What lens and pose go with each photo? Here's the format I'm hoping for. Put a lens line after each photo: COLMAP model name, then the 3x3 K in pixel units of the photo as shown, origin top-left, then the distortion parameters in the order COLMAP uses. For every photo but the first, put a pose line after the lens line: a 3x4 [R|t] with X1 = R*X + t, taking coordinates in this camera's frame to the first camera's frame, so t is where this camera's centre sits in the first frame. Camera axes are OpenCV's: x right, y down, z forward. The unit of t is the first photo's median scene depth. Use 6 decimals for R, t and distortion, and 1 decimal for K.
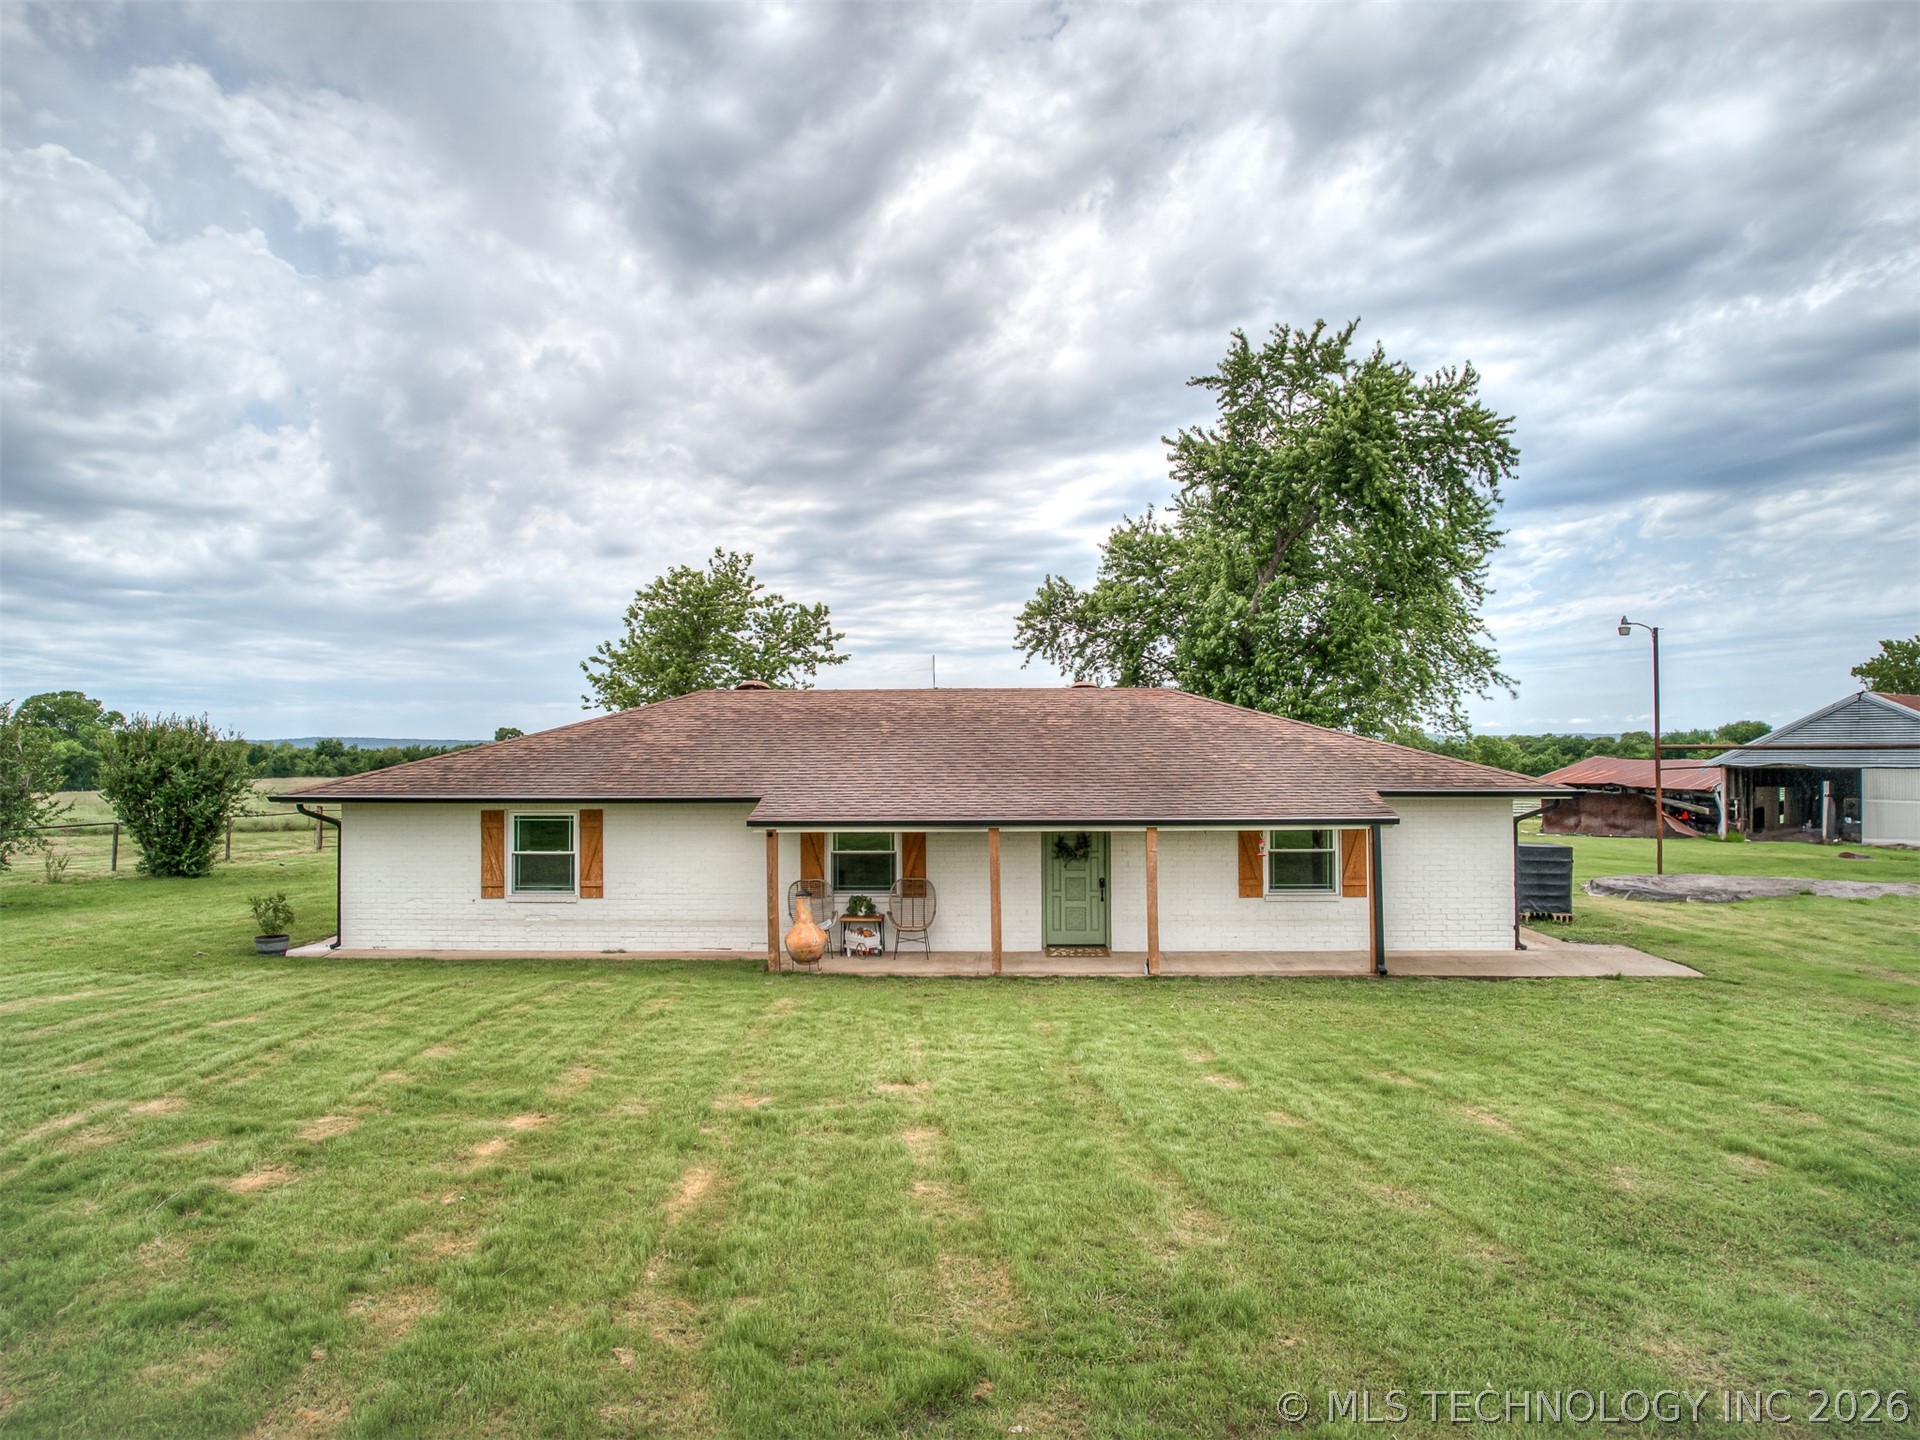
lens RADIAL K [[1378.9, 0, 894.8], [0, 1378.9, 724.1], [0, 0, 1]] dist [-0.069223, 0.051669]
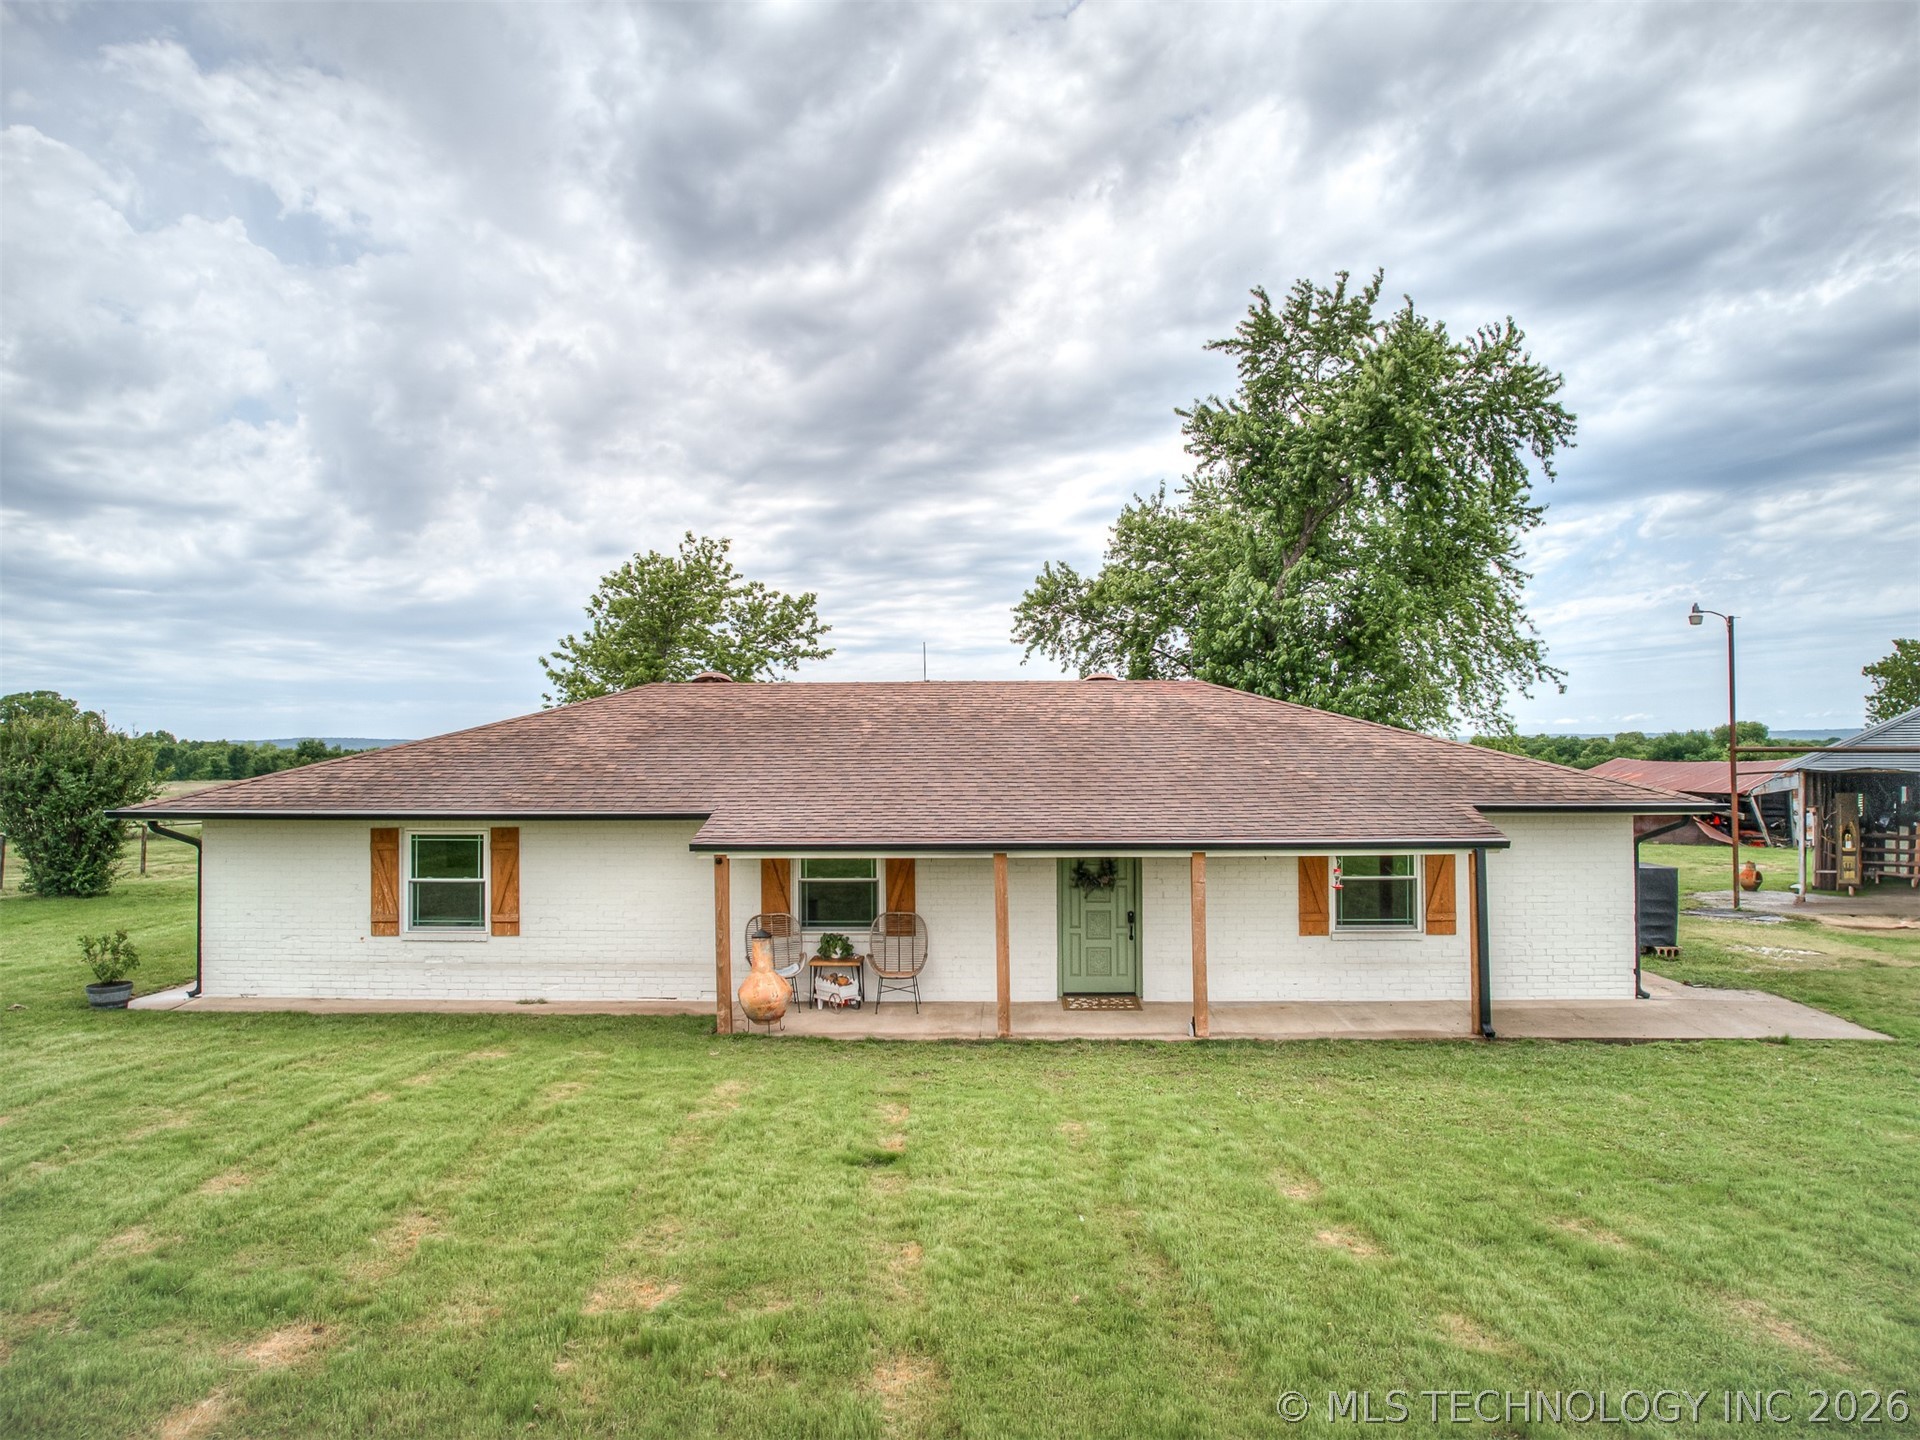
lens RADIAL K [[1378.9, 0, 894.8], [0, 1378.9, 724.1], [0, 0, 1]] dist [-0.069223, 0.051669]
pose [[0.999977, 0.000300, 0.006843, 0.002703], [-0.000298, 1.000000, -0.000342, 0.000639], [-0.006843, 0.000340, 0.999977, 0.103377]]
